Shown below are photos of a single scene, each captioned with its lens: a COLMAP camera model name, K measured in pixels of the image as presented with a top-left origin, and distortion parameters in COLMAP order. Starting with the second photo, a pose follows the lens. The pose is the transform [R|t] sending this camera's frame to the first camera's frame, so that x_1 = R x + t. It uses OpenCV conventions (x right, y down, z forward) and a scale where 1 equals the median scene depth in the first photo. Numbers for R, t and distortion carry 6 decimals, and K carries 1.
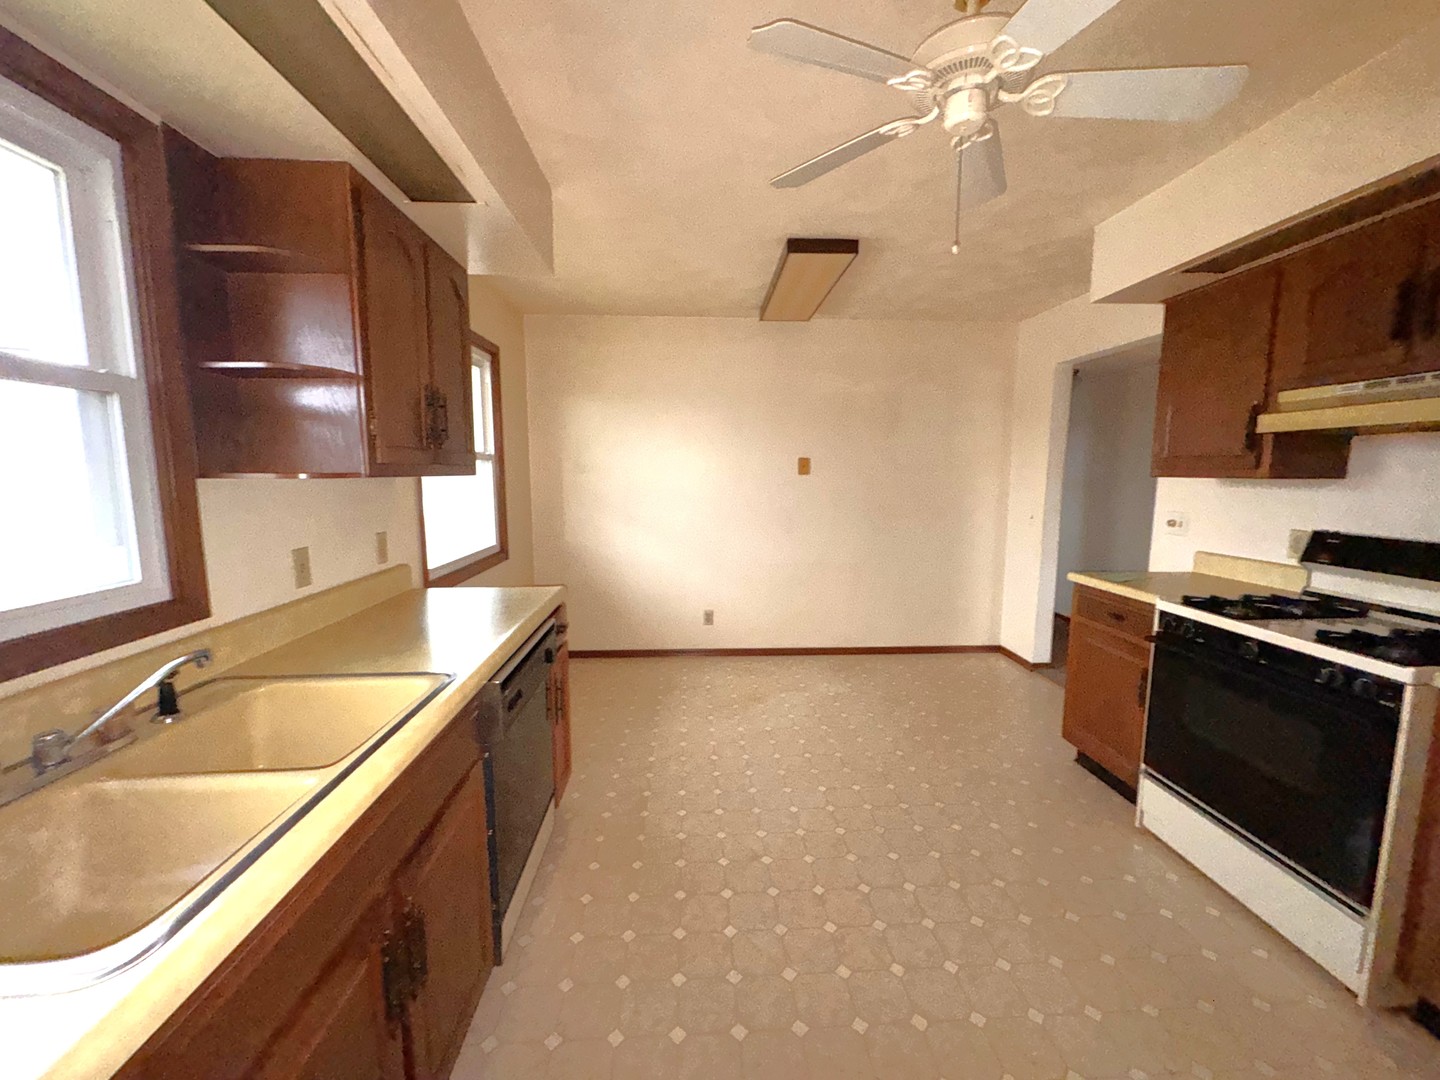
lens RADIAL K [[574.9, 0, 720.0], [0, 574.9, 540.0], [0, 0, 1]] dist [-0.002952, 0.000039]
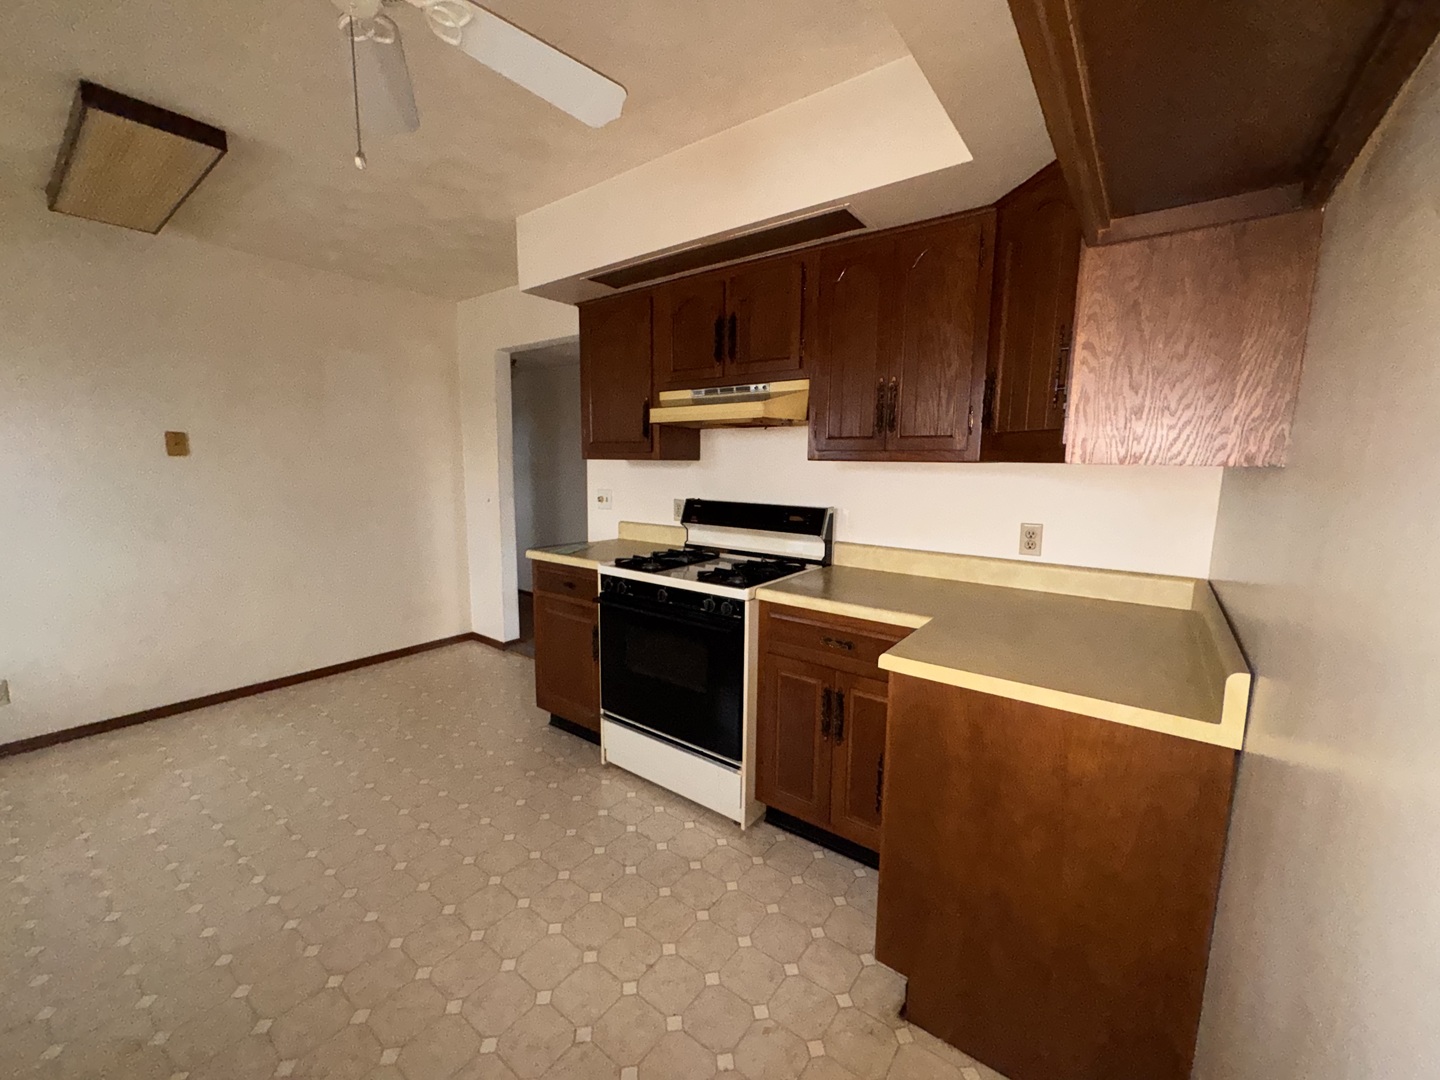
lens RADIAL K [[574.9, 0, 720.0], [0, 574.9, 540.0], [0, 0, 1]] dist [-0.002952, 0.000039]
pose [[0.637512, -0.098346, 0.764138, 0.043522], [0.082064, 0.994845, 0.059574, 0.005174], [-0.766058, 0.024729, 0.642296, 0.073936]]
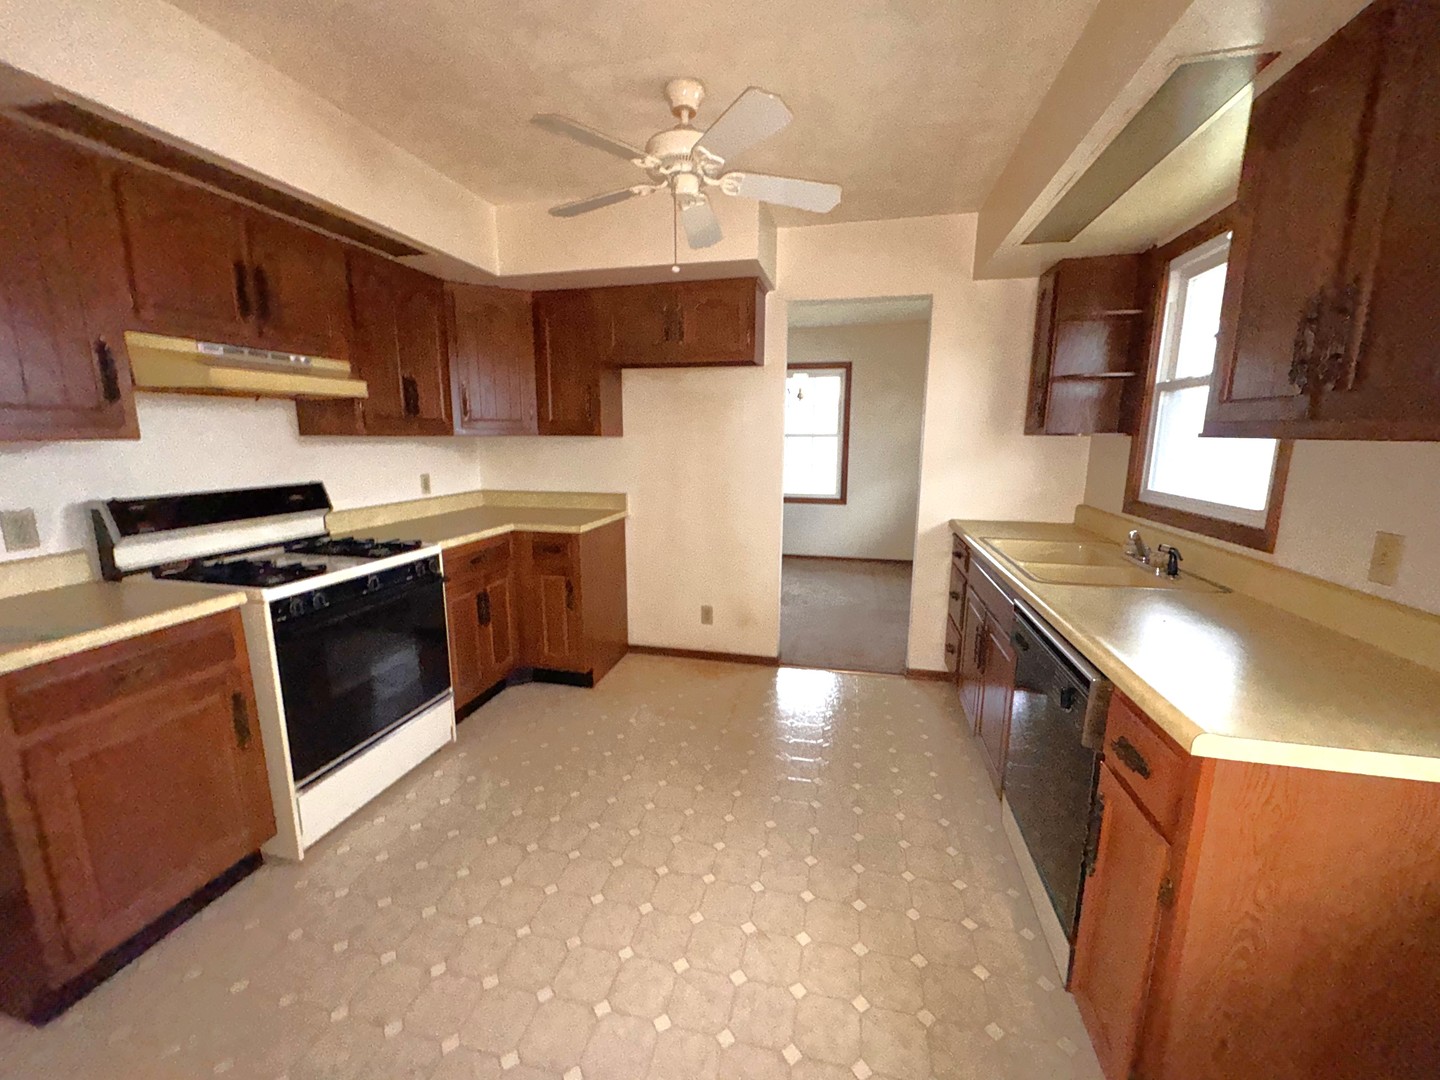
lens RADIAL K [[574.9, 0, 720.0], [0, 574.9, 540.0], [0, 0, 1]] dist [-0.002952, 0.000039]
pose [[-0.961962, -0.051324, 0.268317, -0.063069], [0.031155, 0.955173, 0.294403, -0.179653], [-0.271400, 0.291564, -0.917242, 1.526026]]
